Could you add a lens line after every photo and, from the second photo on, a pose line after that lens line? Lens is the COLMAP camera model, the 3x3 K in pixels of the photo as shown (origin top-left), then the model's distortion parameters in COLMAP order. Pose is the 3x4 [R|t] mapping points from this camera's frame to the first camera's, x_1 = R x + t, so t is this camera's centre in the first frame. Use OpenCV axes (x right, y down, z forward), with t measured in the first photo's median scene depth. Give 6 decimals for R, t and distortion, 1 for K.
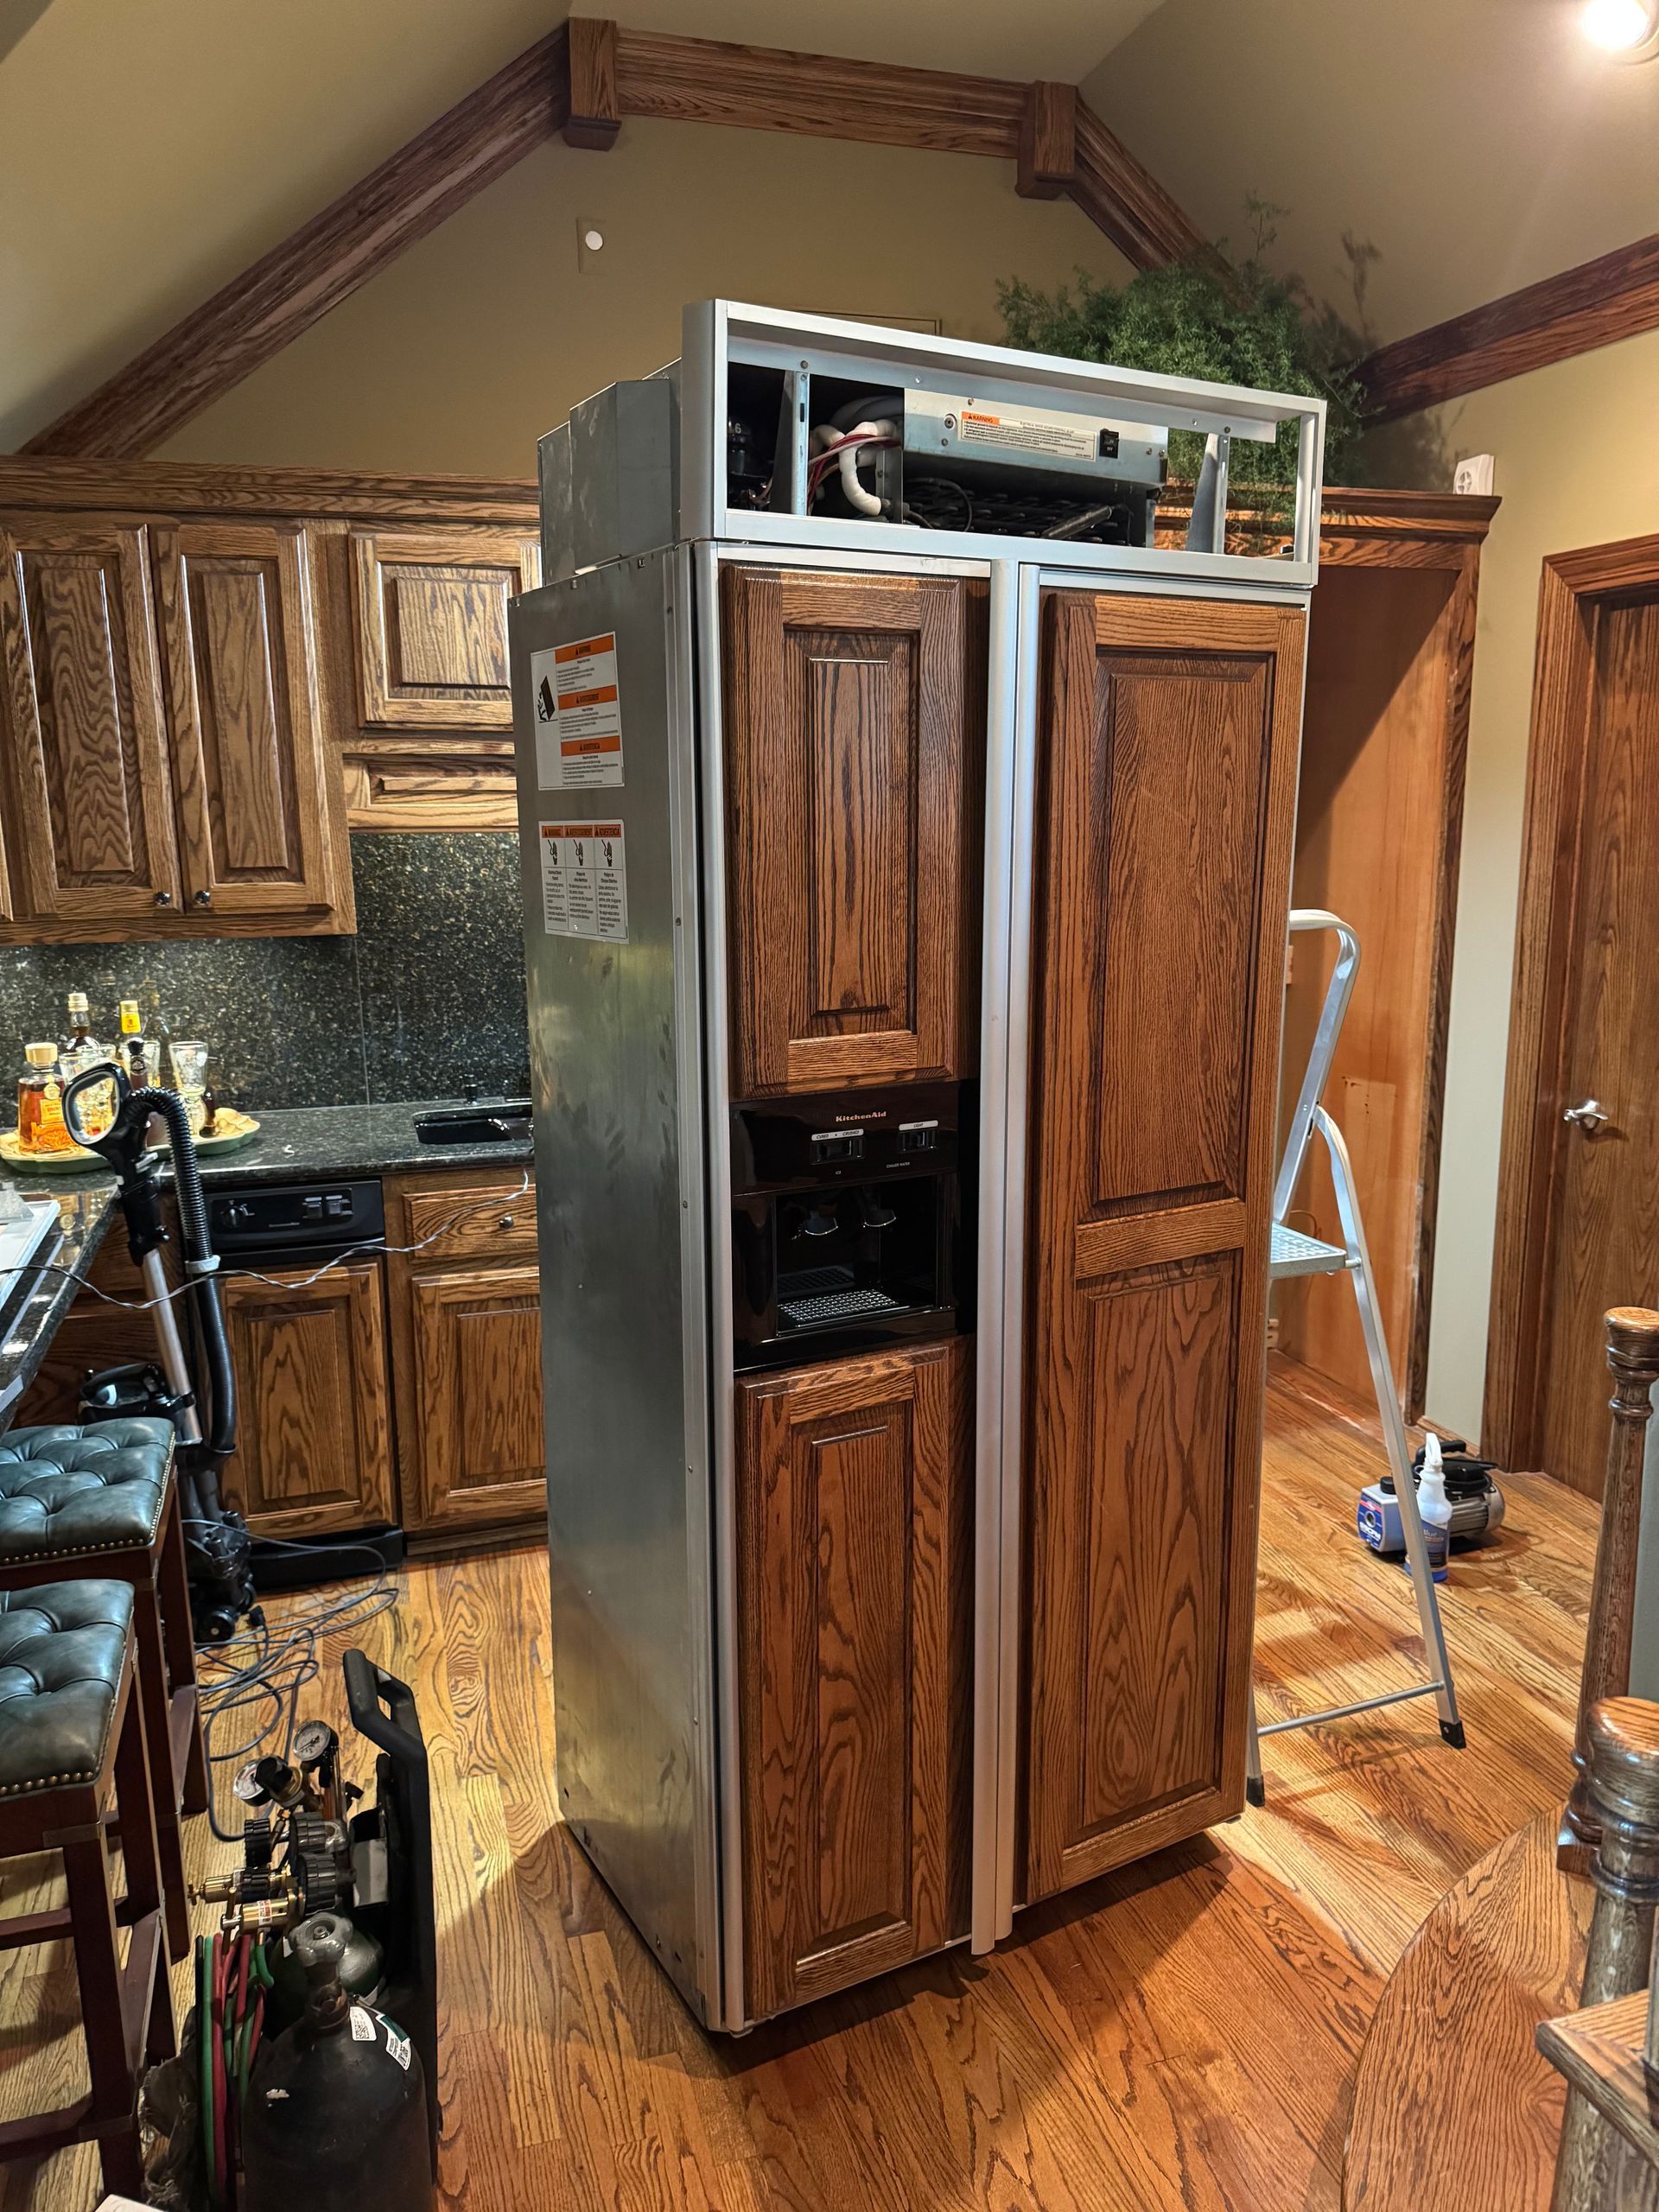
lens RADIAL K [[1566.0, 0, 821.6], [0, 1566.0, 1113.5], [0, 0, 1]] dist [0.074282, -0.108401]
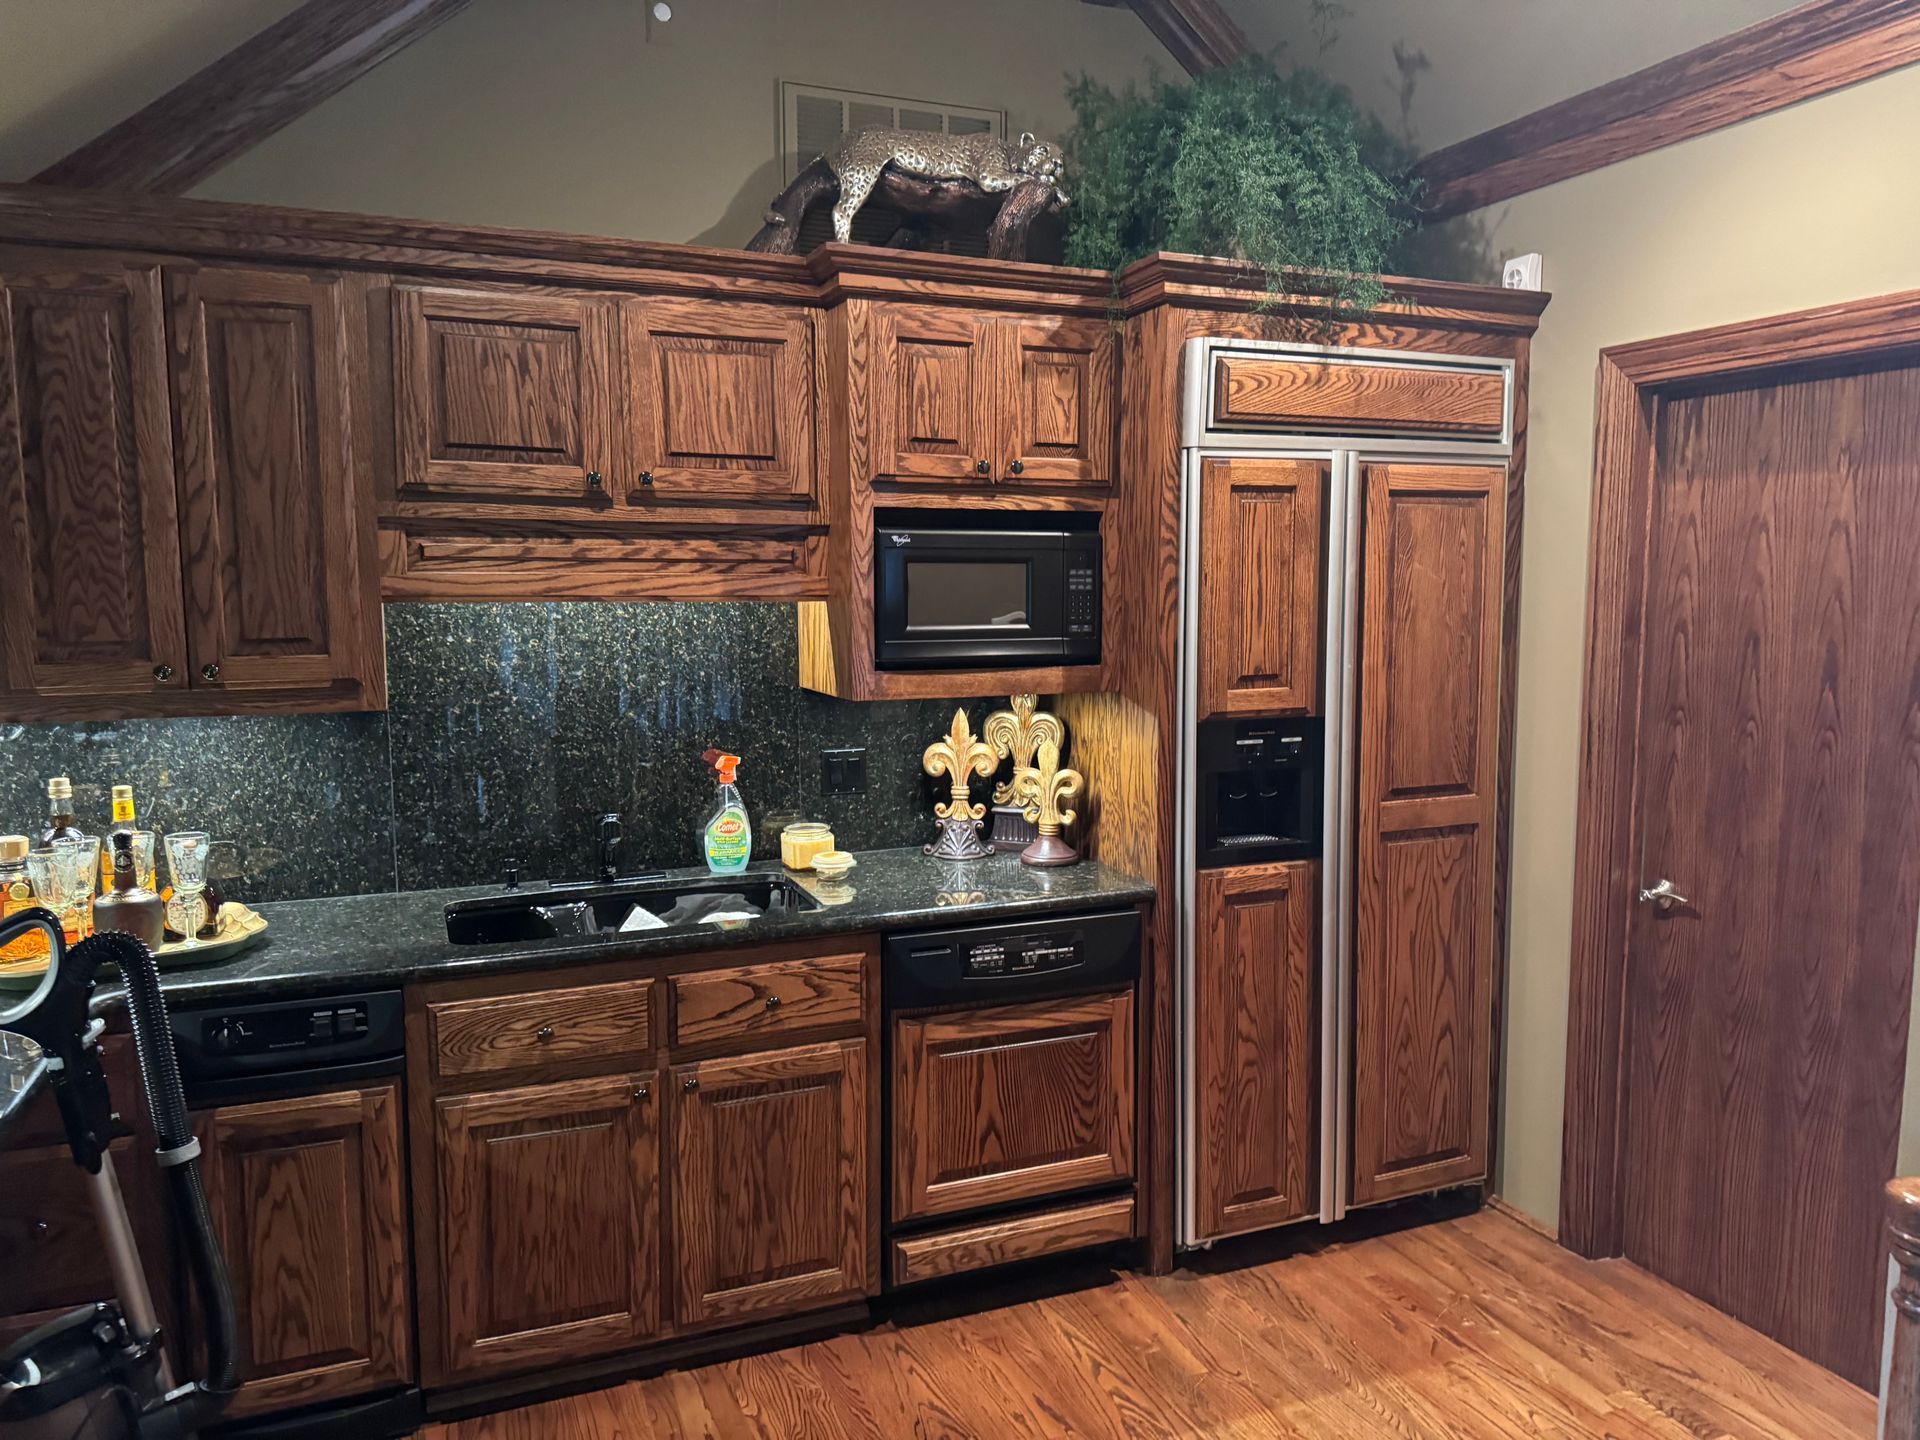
lens RADIAL K [[1346.9, 0, 960.0], [0, 1346.9, 720.0], [0, 0, 1]] dist [-0.006549, -0.004586]
pose [[0.995962, 0.002705, 0.089740, -0.034887], [0.005547, 0.995783, -0.091576, -0.035736], [-0.089609, 0.091704, 0.991746, 0.201203]]
